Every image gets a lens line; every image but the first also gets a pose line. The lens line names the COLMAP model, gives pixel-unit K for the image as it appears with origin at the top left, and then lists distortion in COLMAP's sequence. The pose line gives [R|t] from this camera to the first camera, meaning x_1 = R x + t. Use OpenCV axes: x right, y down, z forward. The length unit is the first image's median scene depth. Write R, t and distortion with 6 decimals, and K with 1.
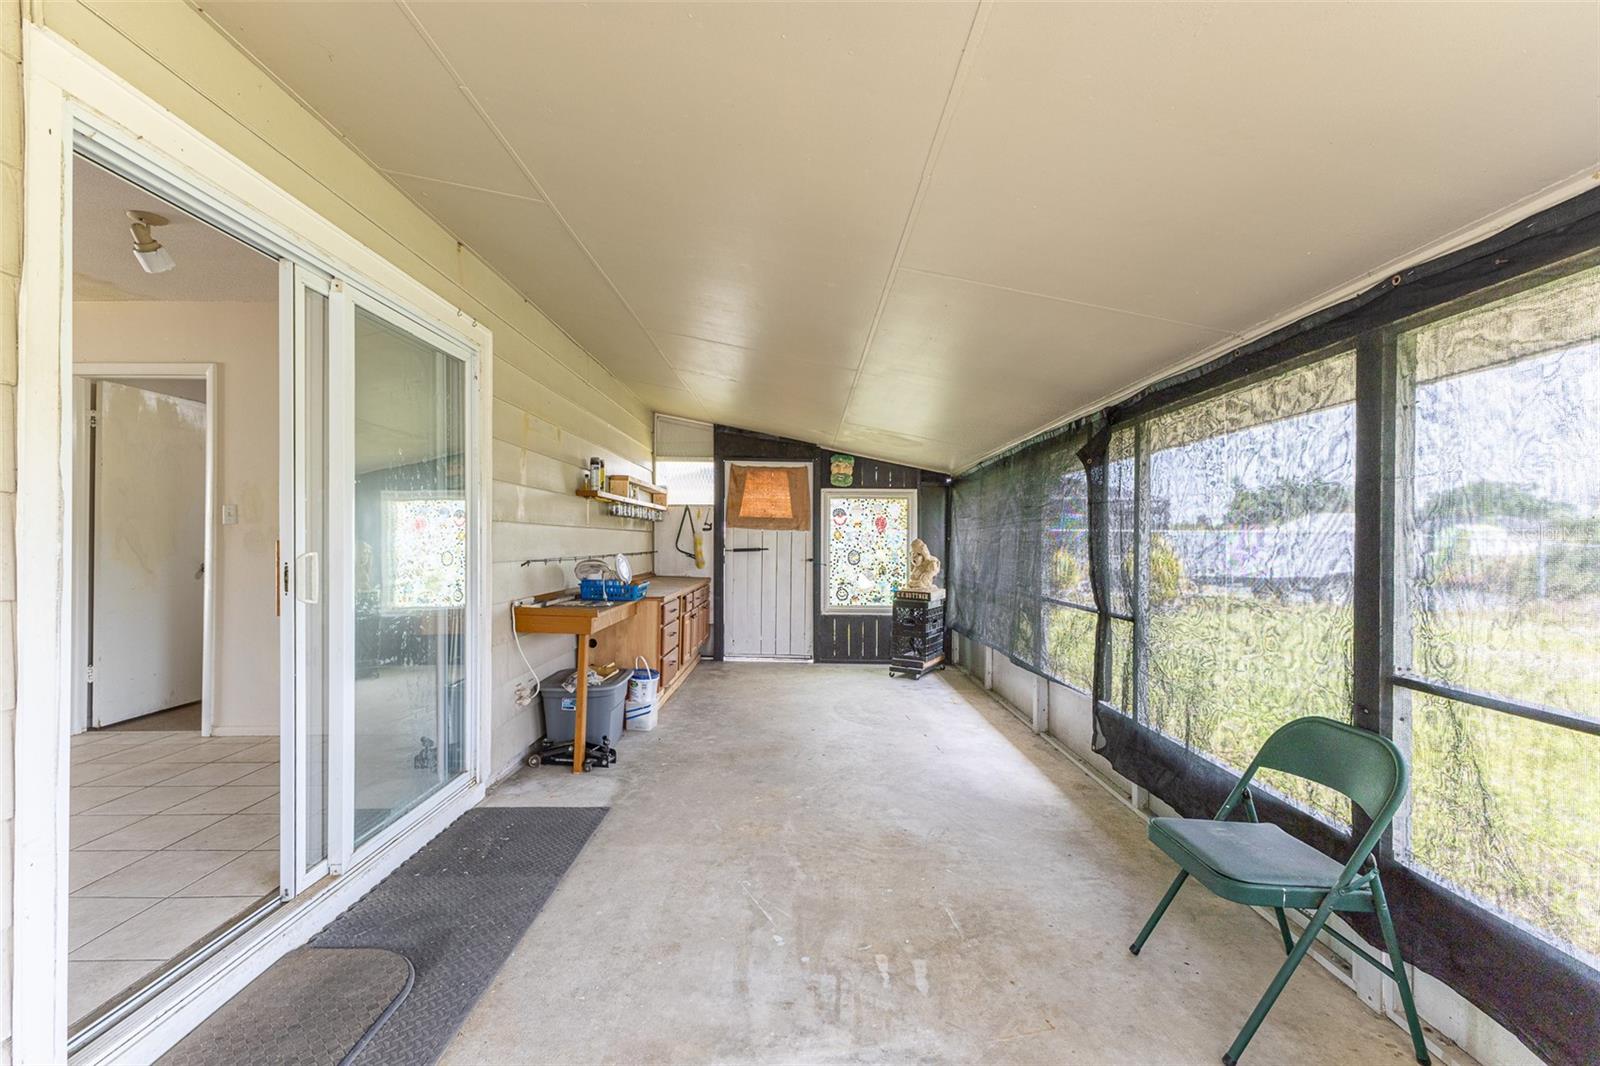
lens RADIAL K [[685.7, 0, 796.1], [0, 685.7, 535.7], [0, 0, 1]] dist [0.013114, -0.000045]
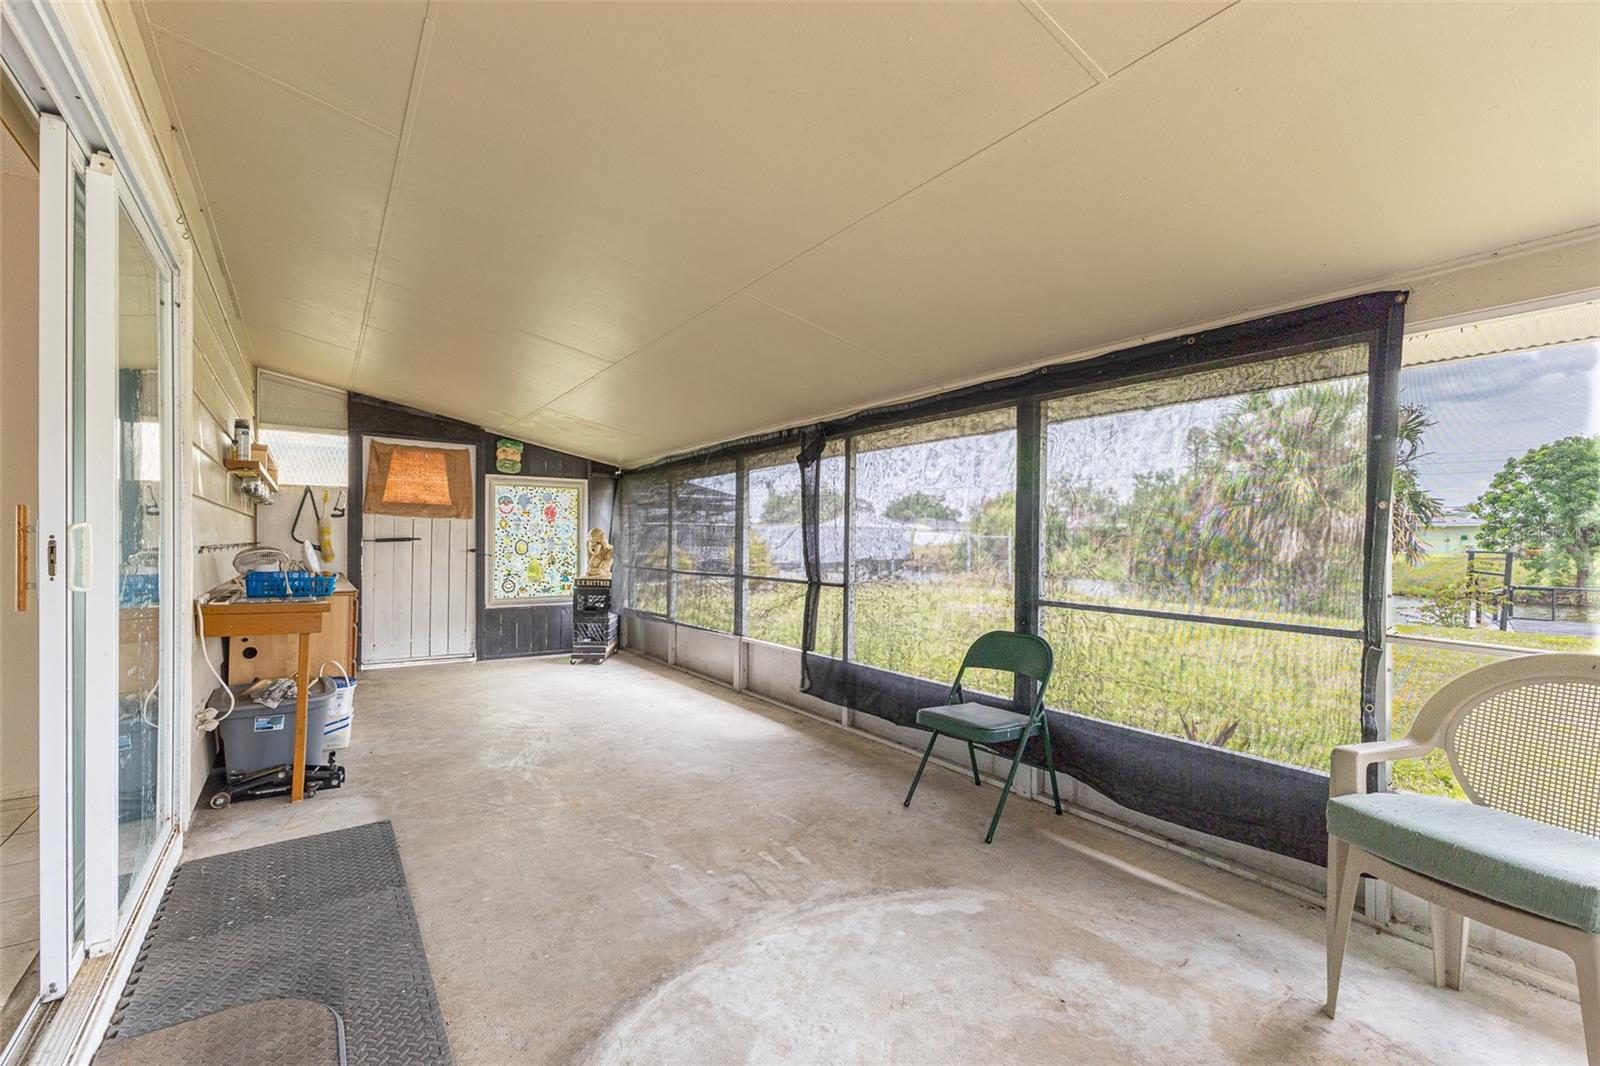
lens RADIAL K [[685.7, 0, 796.1], [0, 685.7, 535.7], [0, 0, 1]] dist [0.013114, -0.000045]
pose [[0.820154, 0.000478, 0.572142, -0.248881], [-0.003571, 0.999984, 0.004284, 0.015845], [-0.572131, -0.005557, 0.820143, -0.021451]]
